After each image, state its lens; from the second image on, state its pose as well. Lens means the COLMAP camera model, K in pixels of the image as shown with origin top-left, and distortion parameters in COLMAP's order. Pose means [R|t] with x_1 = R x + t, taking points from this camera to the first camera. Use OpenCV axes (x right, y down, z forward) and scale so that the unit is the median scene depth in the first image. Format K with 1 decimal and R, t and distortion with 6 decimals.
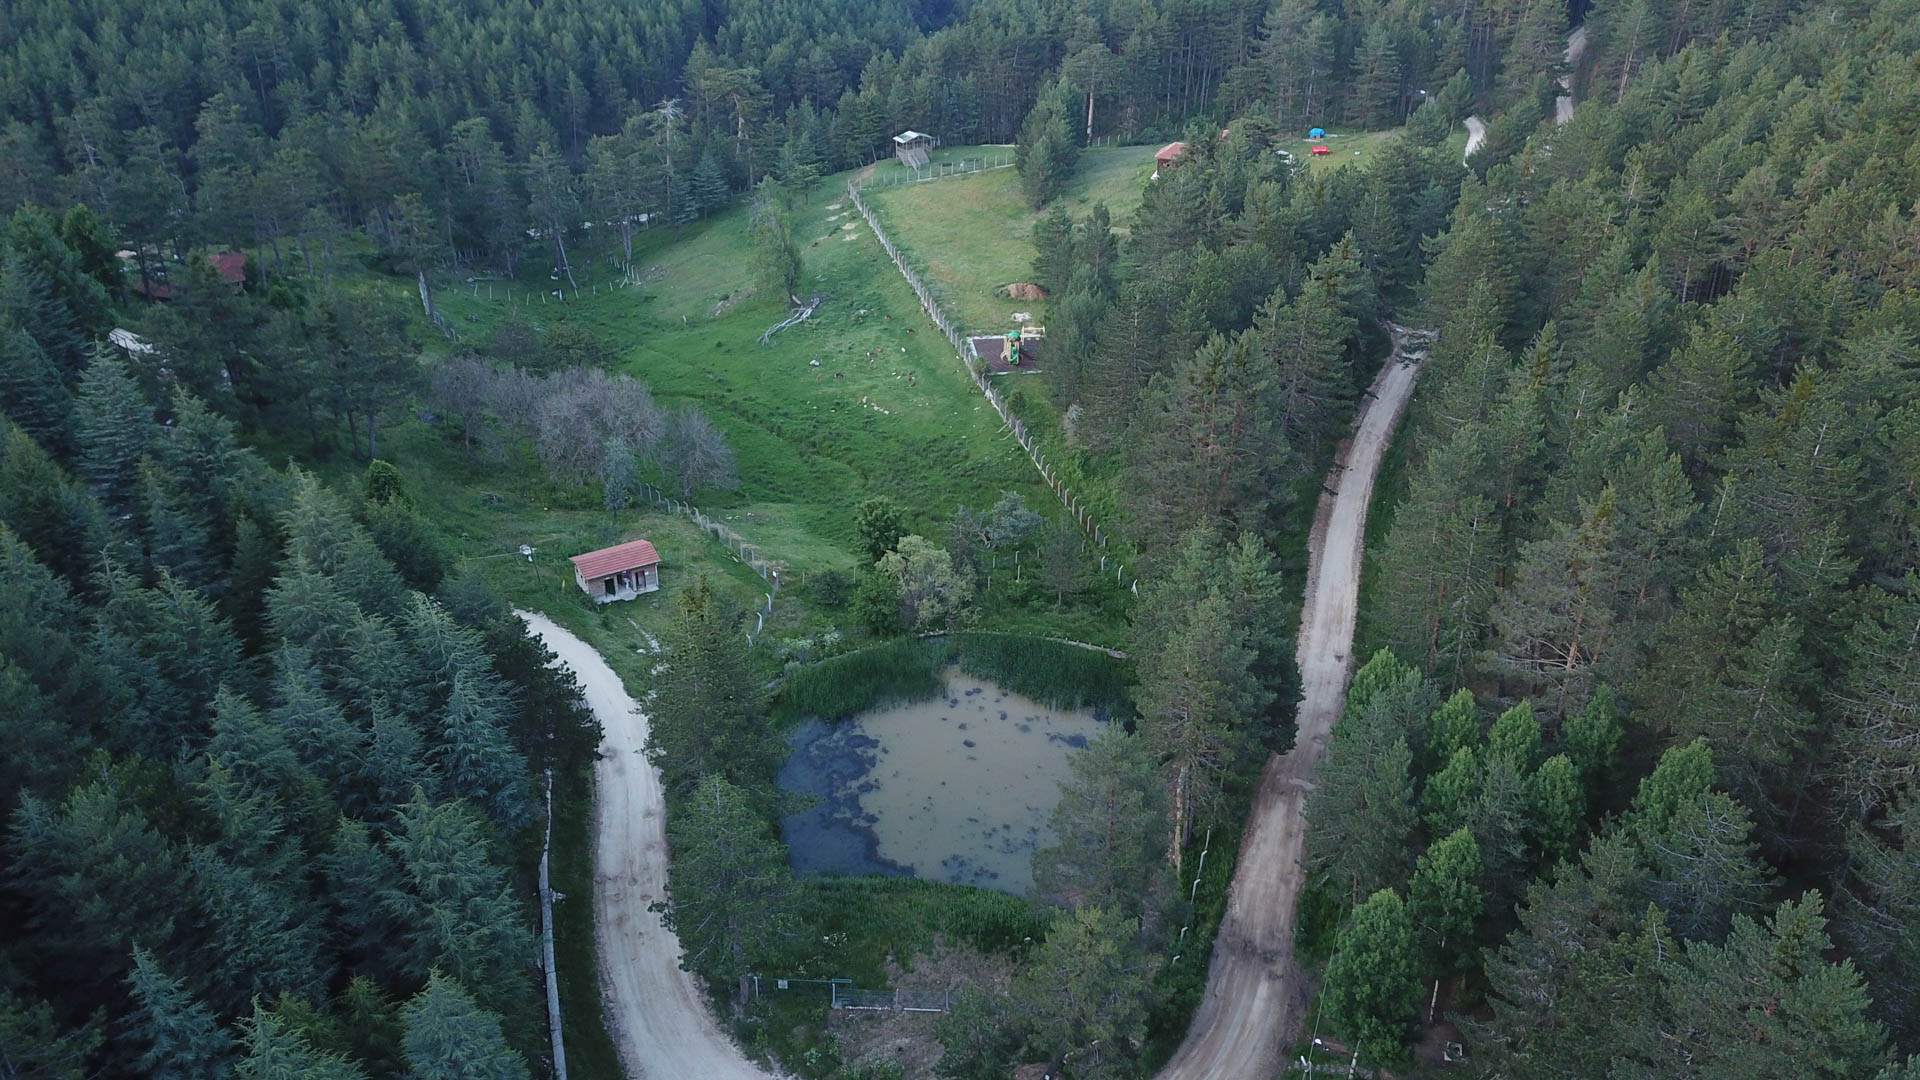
lens RADIAL K [[1489.9, 0, 952.0], [0, 1489.9, 531.1], [0, 0, 1]] dist [0.019962, -0.002791]
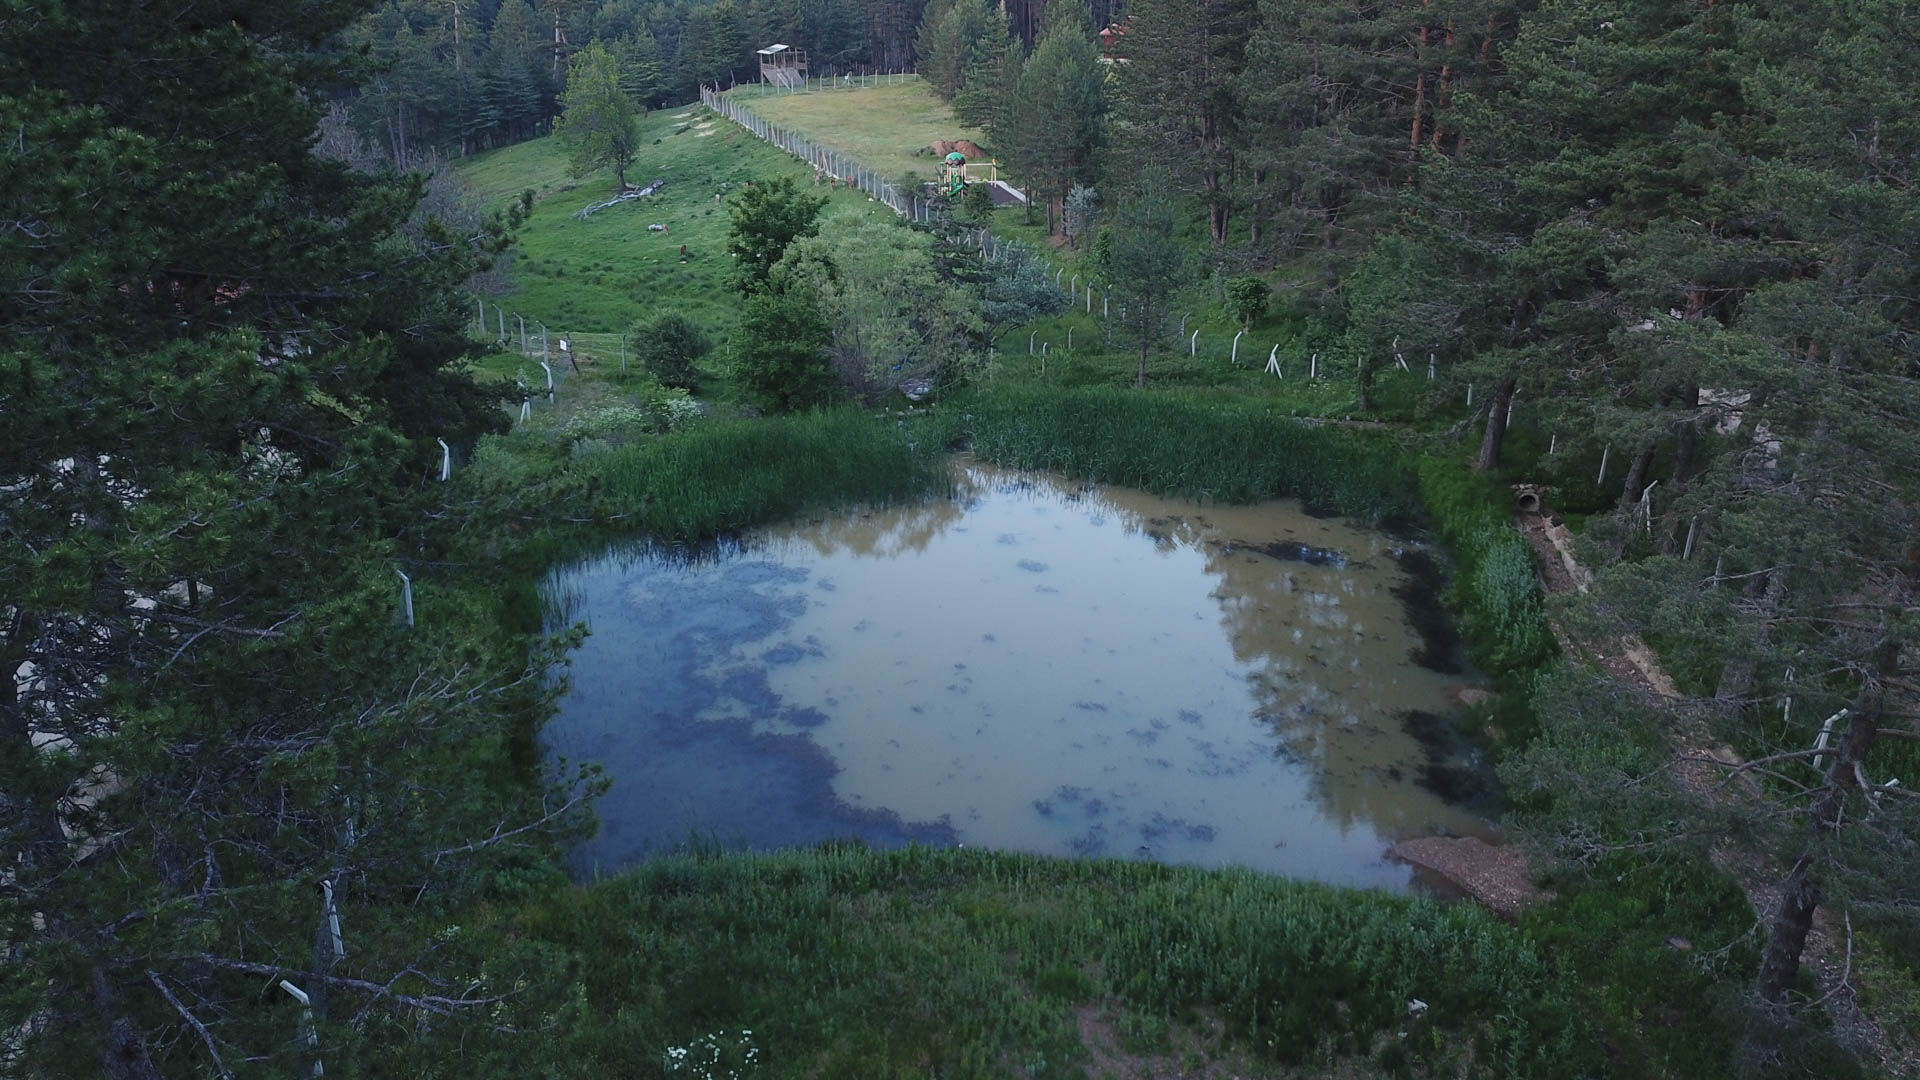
lens RADIAL K [[1489.9, 0, 952.0], [0, 1489.9, 531.1], [0, 0, 1]] dist [0.019962, -0.002791]
pose [[0.995030, -0.041106, 0.090700, -0.048924], [0.050229, 0.993647, -0.100708, 0.182248], [-0.085984, 0.104763, 0.990773, 0.629889]]
